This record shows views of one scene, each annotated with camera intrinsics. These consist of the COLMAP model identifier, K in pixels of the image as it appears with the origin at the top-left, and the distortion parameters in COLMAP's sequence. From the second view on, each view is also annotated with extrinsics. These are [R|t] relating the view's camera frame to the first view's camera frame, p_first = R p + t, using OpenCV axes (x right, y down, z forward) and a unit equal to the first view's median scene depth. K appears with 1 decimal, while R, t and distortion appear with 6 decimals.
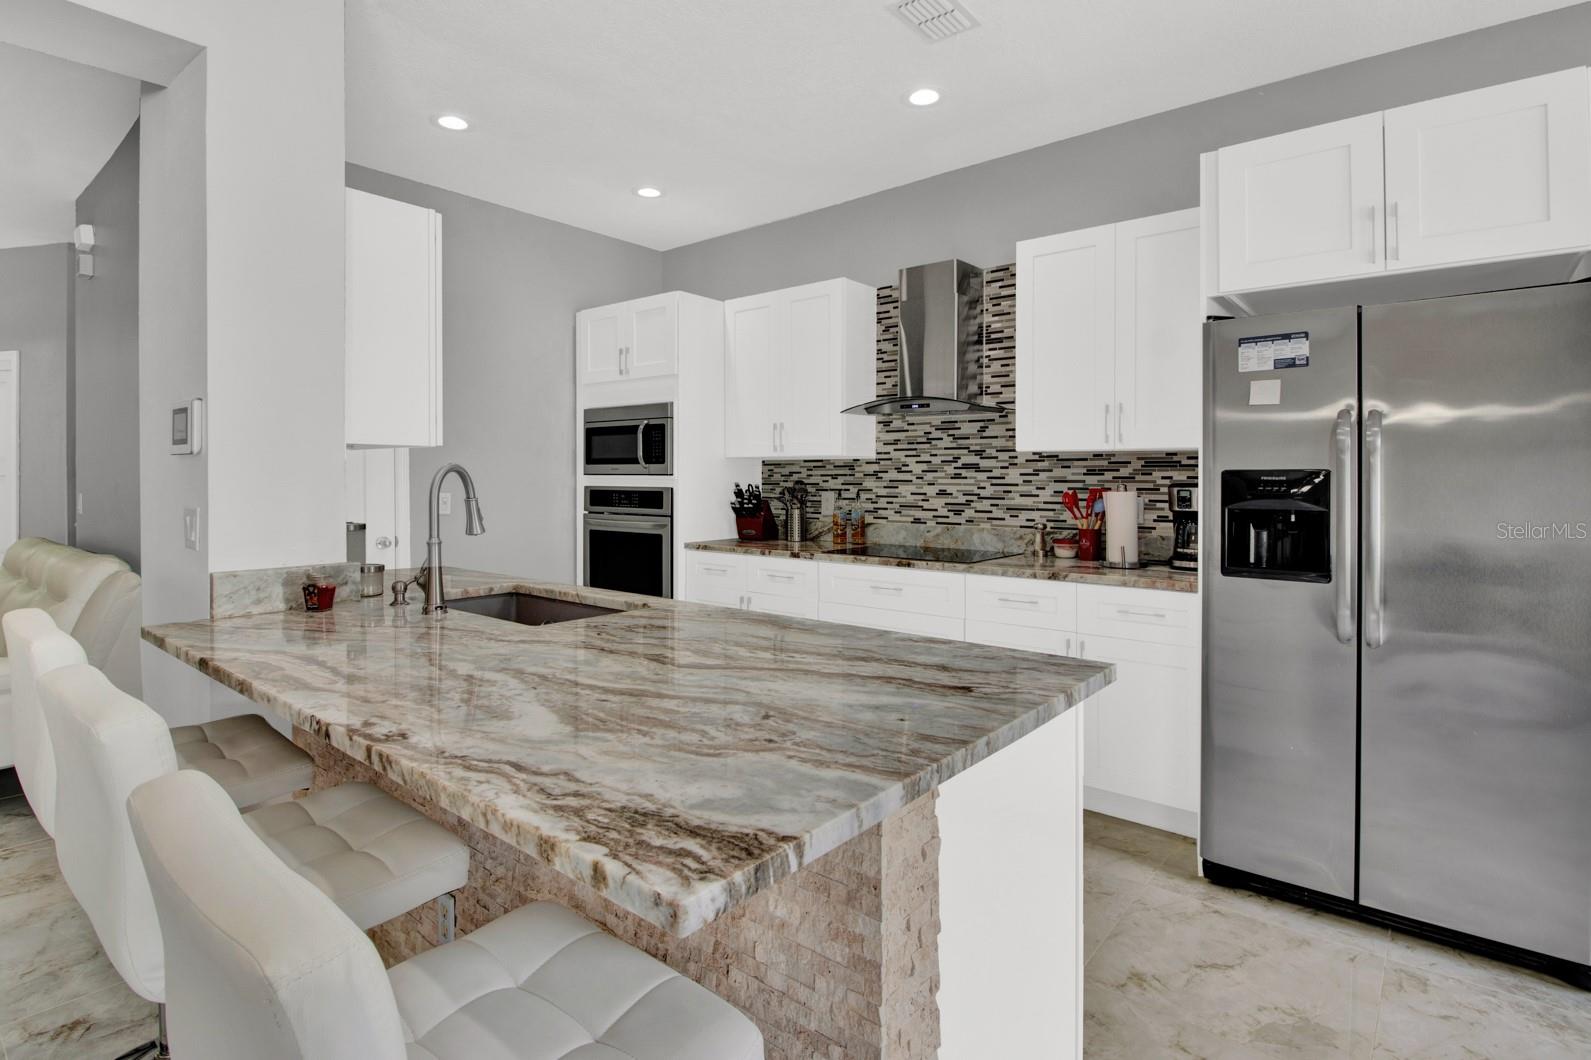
lens RADIAL K [[793.0, 0, 790.3], [0, 793.0, 476.4], [0, 0, 1]] dist [0.001114, -0.012362]
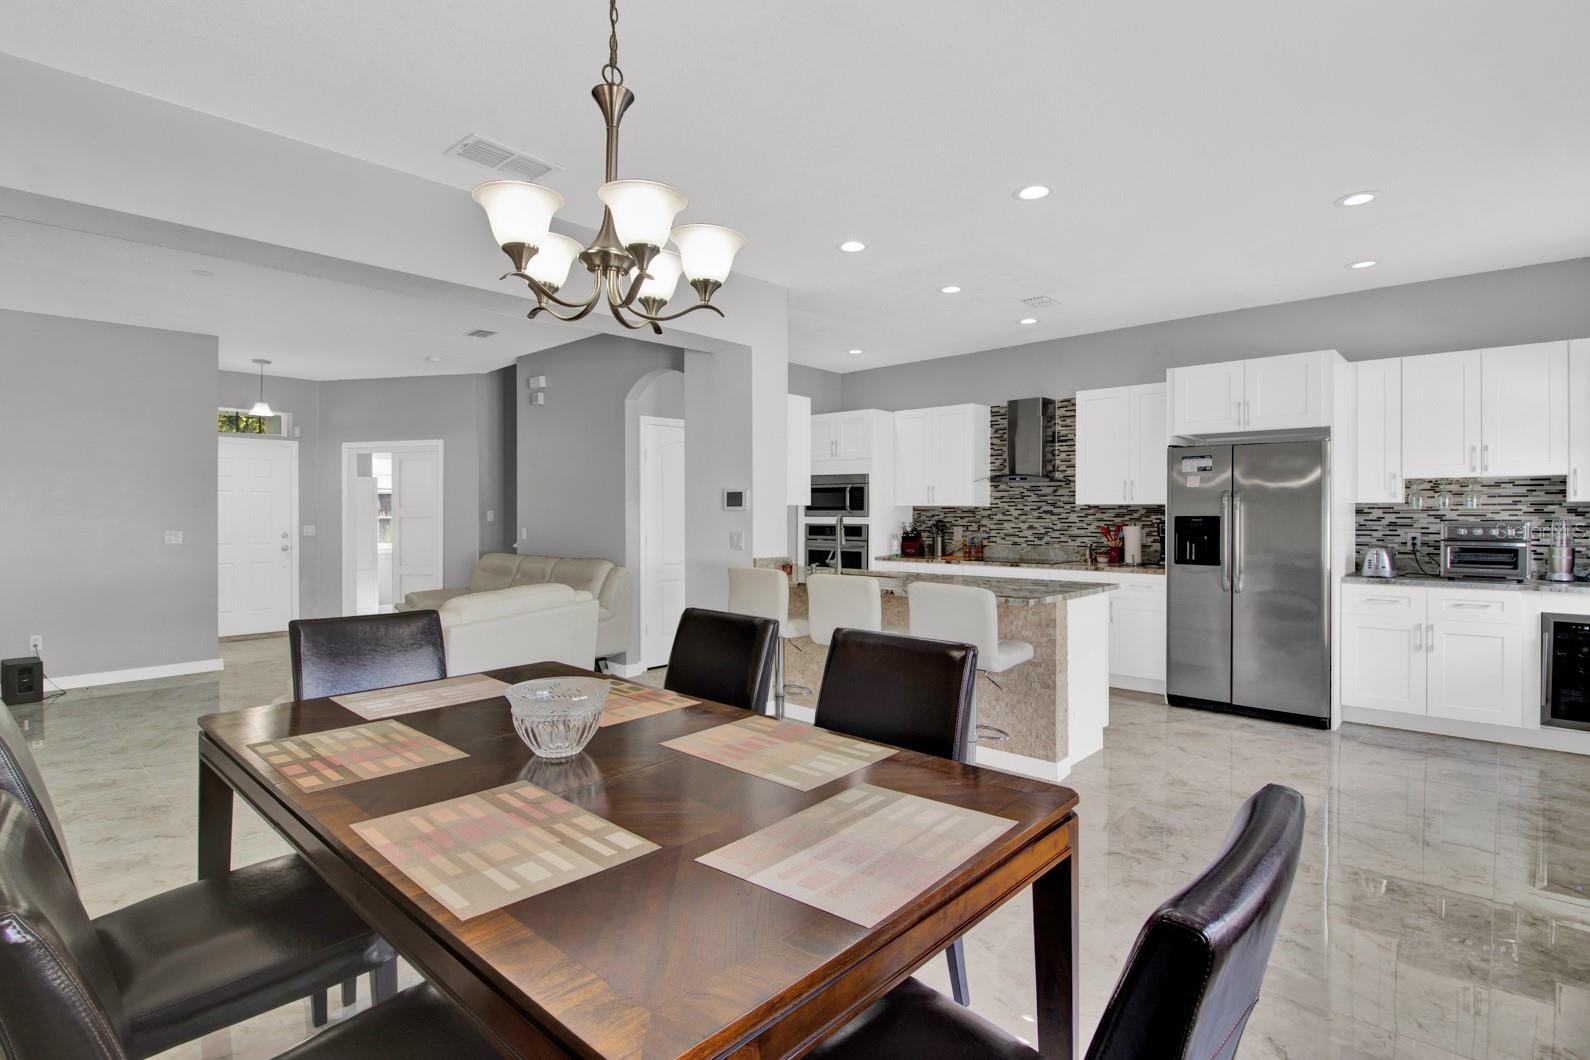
lens RADIAL K [[784.2, 0, 787.5], [0, 784.2, 518.4], [0, 0, 1]] dist [-0.001155, -0.012775]
pose [[0.998703, 0.000093, -0.050918, -0.257934], [0.000197, 0.999984, 0.005689, -0.008677], [0.050918, -0.005691, 0.998687, -0.754668]]
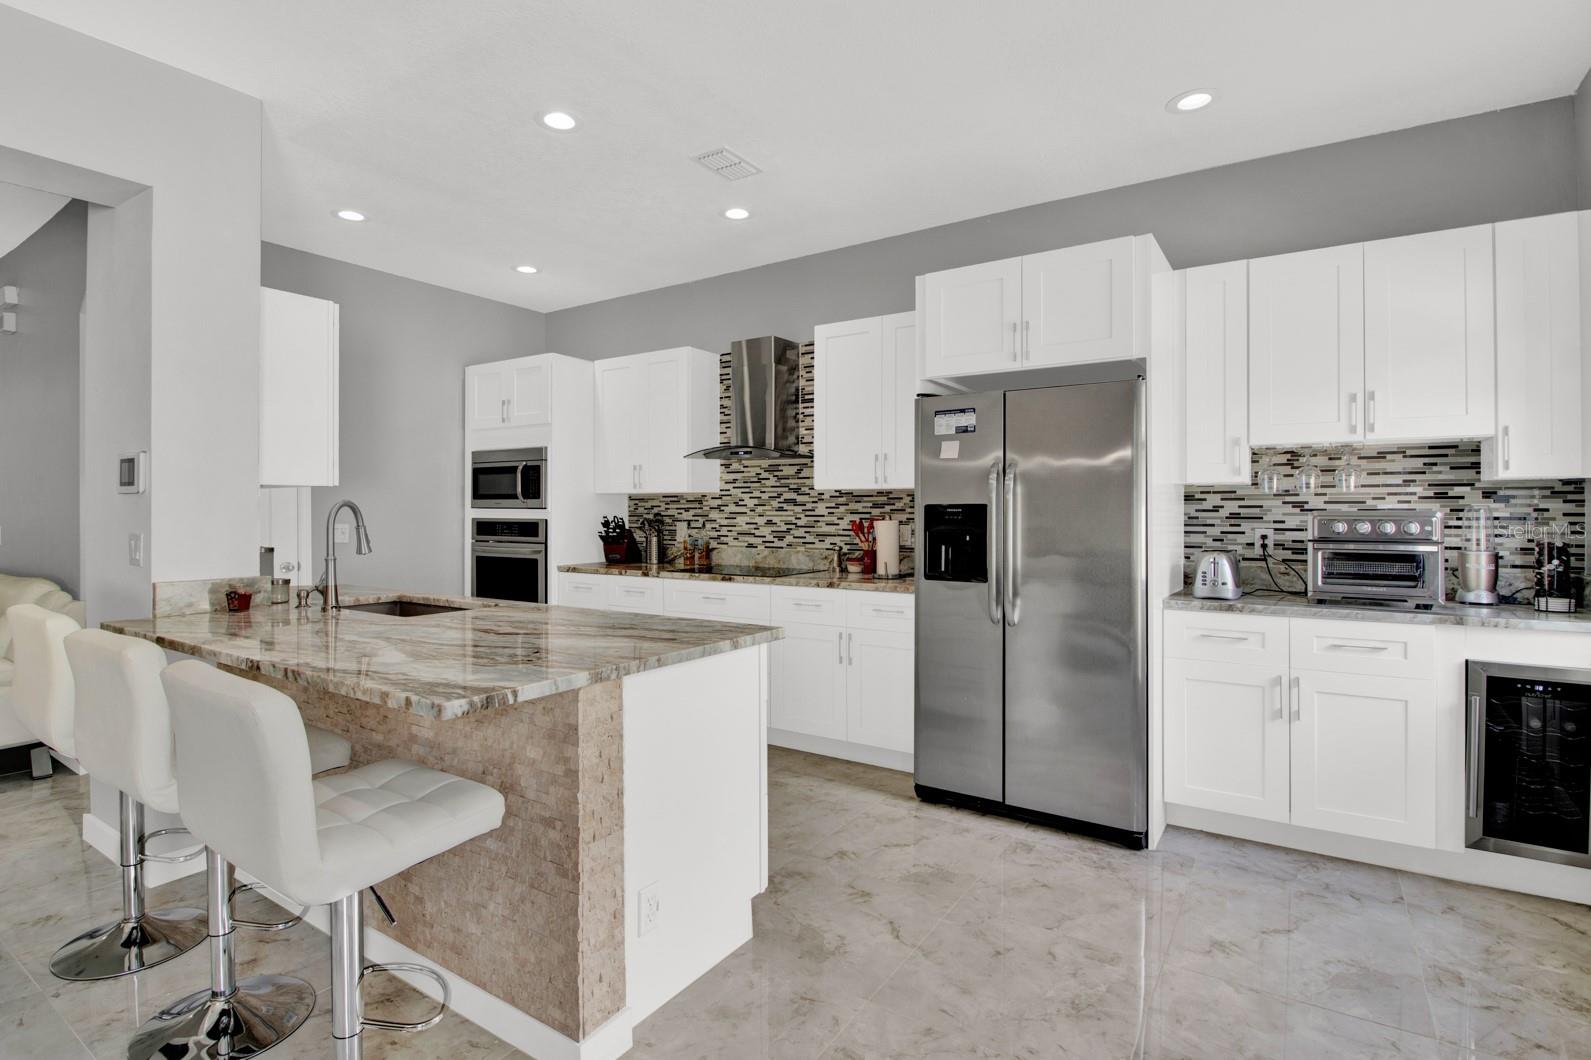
lens RADIAL K [[776.7, 0, 794.8], [0, 776.7, 508.3], [0, 0, 1]] dist [0.002897, -0.014069]
pose [[0.993996, -0.001294, 0.109411, 0.101369], [0.001474, 0.999998, -0.001561, 0.000343], [-0.109408, 0.001713, 0.993995, -0.210969]]
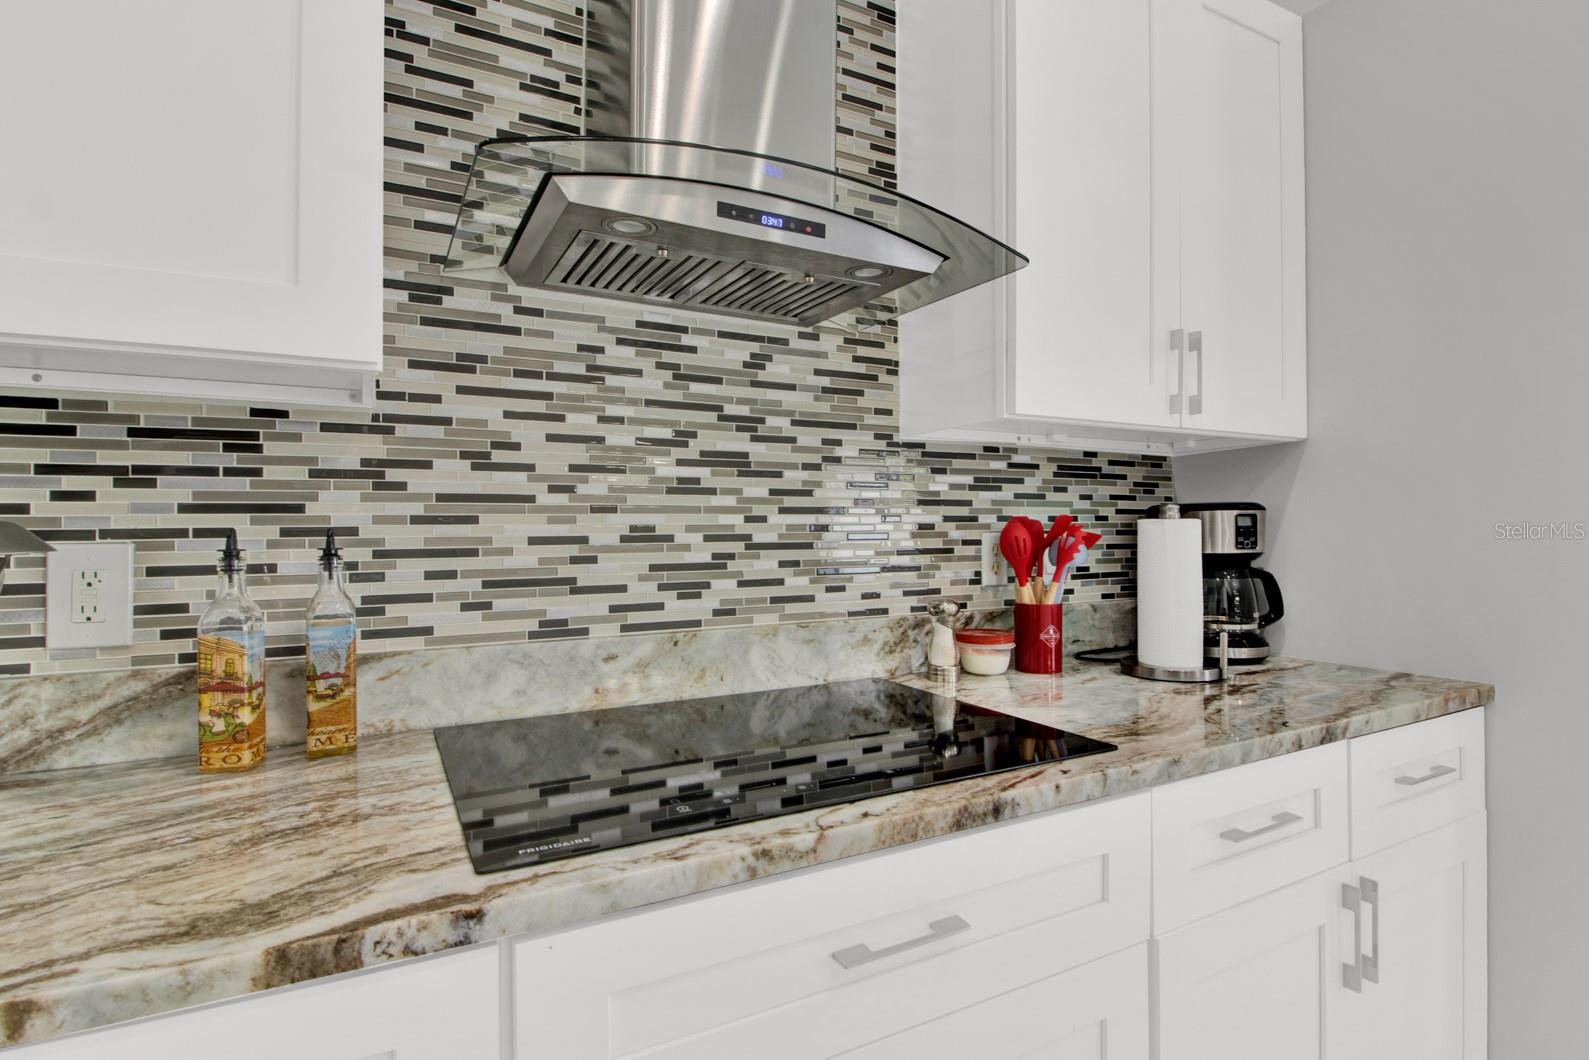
lens RADIAL K [[783.7, 0, 787.0], [0, 783.7, 518.4], [0, 0, 1]] dist [-0.001155, -0.012775]
pose [[0.379259, 0.011817, 0.925215, -0.091096], [0.008336, 0.999834, -0.016187, 0.019959], [-0.925253, 0.013852, 0.379098, 0.839154]]
